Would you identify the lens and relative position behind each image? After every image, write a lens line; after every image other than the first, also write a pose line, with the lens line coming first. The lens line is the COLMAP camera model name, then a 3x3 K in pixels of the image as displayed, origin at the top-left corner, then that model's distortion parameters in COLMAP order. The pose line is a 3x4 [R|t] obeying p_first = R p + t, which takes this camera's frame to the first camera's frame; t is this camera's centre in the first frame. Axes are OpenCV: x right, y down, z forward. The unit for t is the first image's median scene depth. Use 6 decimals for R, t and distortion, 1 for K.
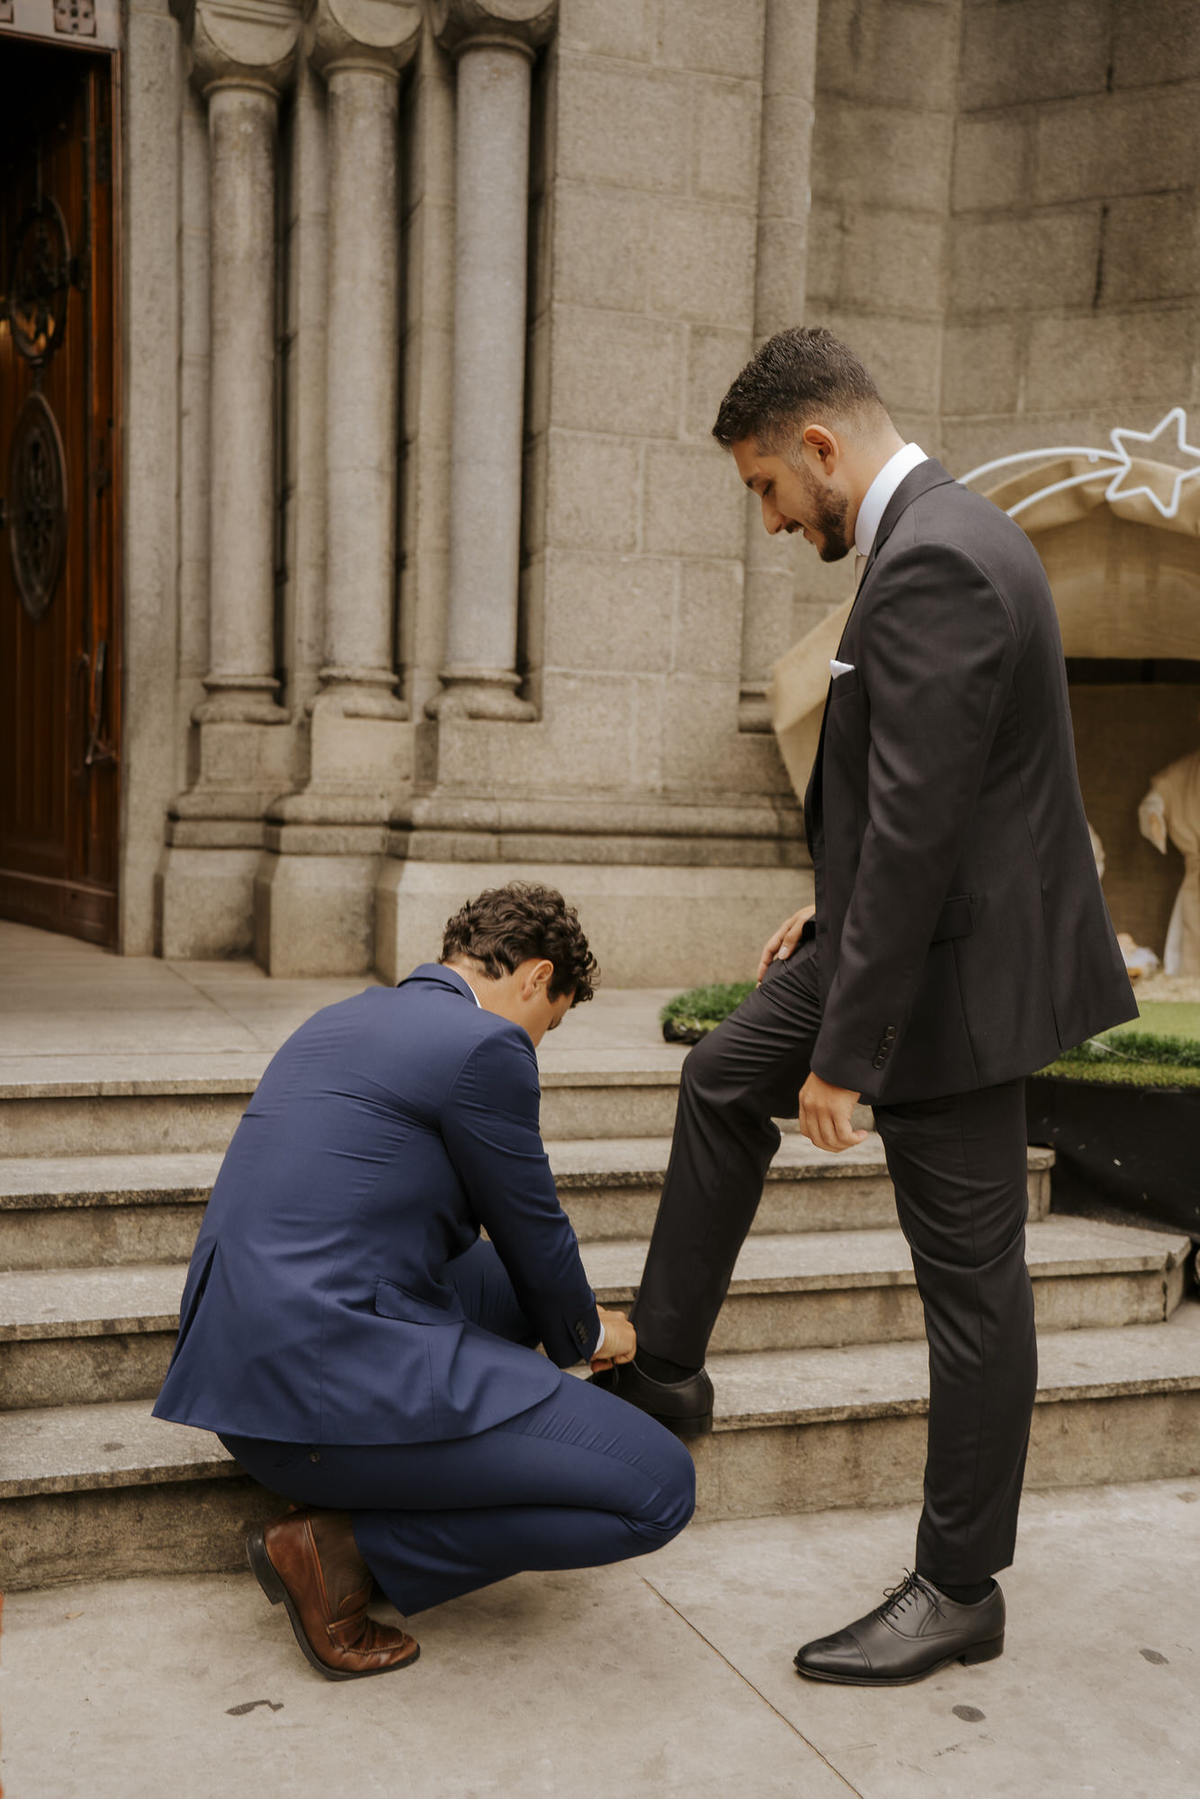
lens RADIAL K [[1845.8, 0, 600.3], [0, 1845.8, 948.2], [0, 0, 1]] dist [0.014727, 0.131968]
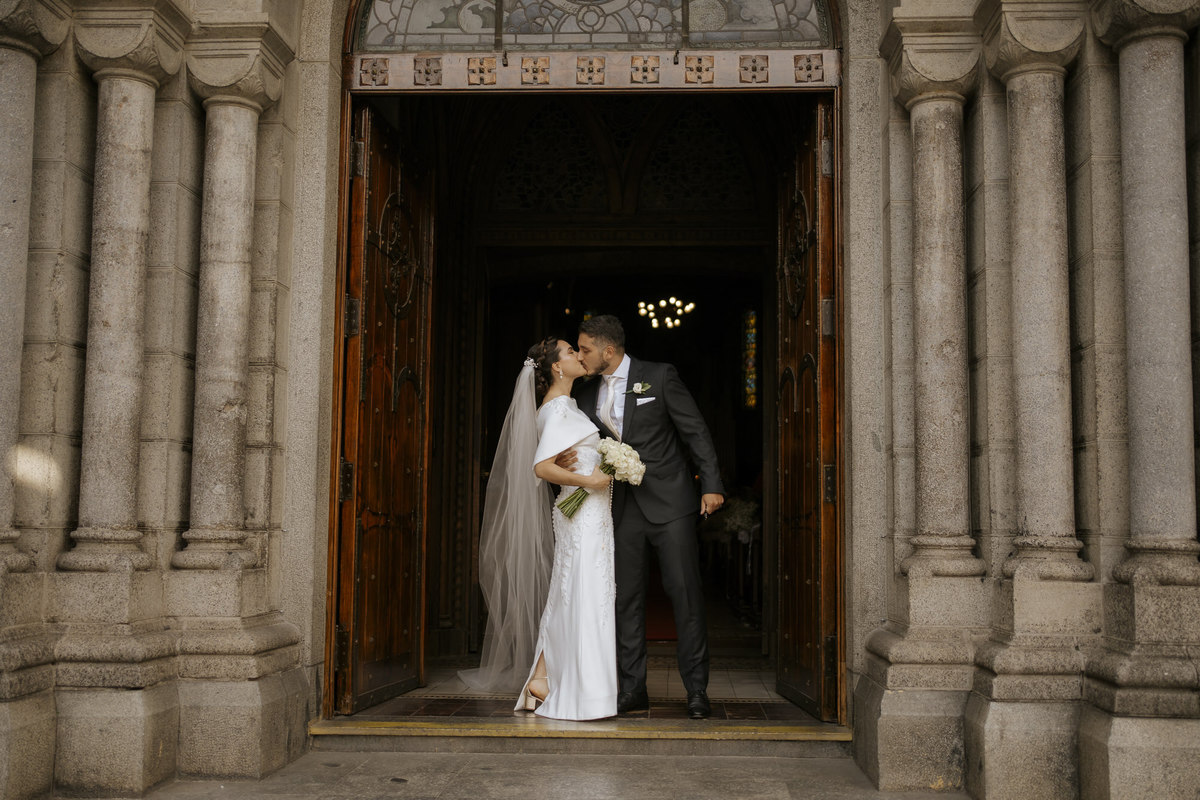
lens RADIAL K [[1264.9, 0, 632.7], [0, 1264.9, 411.1], [0, 0, 1]] dist [-0.017988, 0.151516]
pose [[0.931158, -0.054993, -0.360444, -0.084627], [-0.009399, 0.984612, -0.174503, -0.088547], [0.364494, 0.165877, 0.916313, 0.145795]]
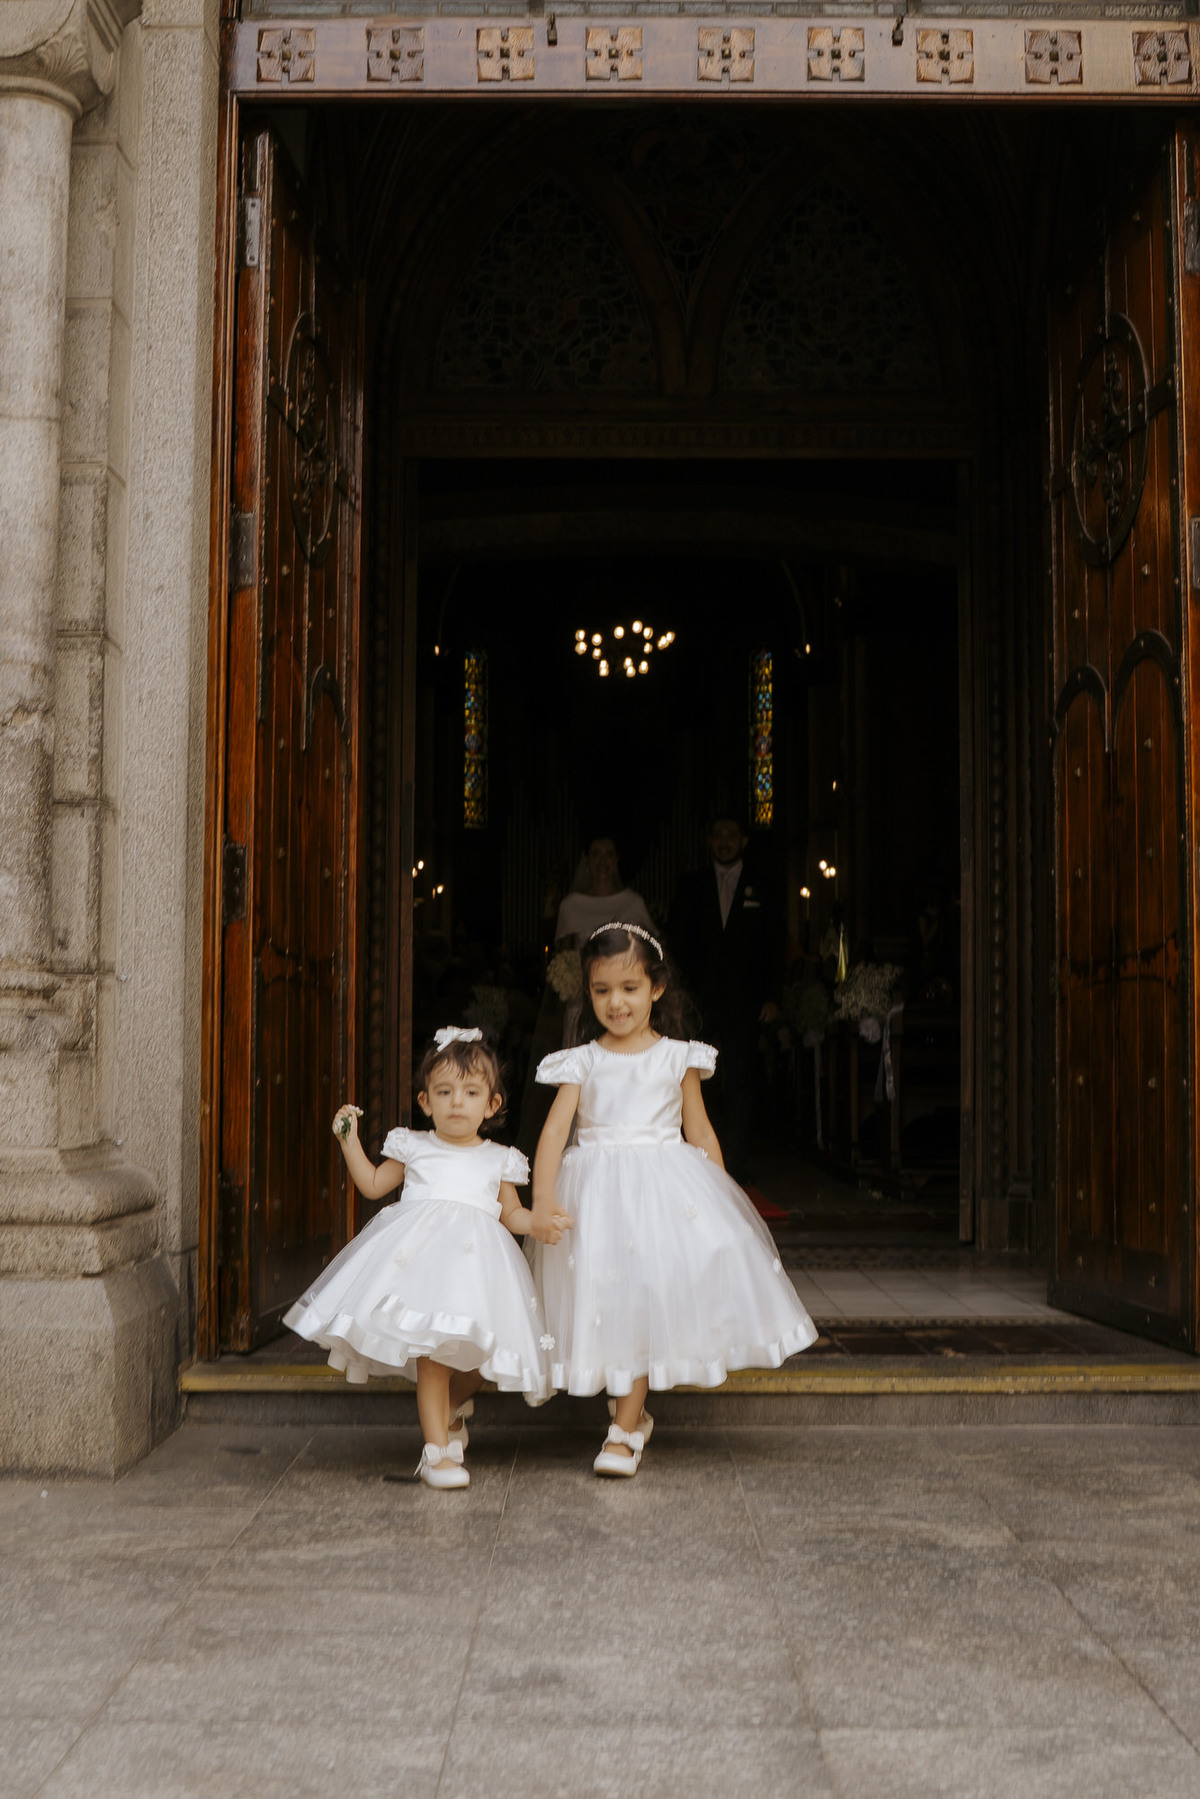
lens RADIAL K [[2231.4, 0, 600.0], [0, 2231.4, 899.5], [0, 0, 1]] dist [-0.073607, 0.029145]
pose [[0.944351, -0.047835, -0.325443, -0.249478], [-0.001864, 0.988576, -0.150713, -0.068758], [0.328934, 0.142933, 0.933473, 0.231665]]
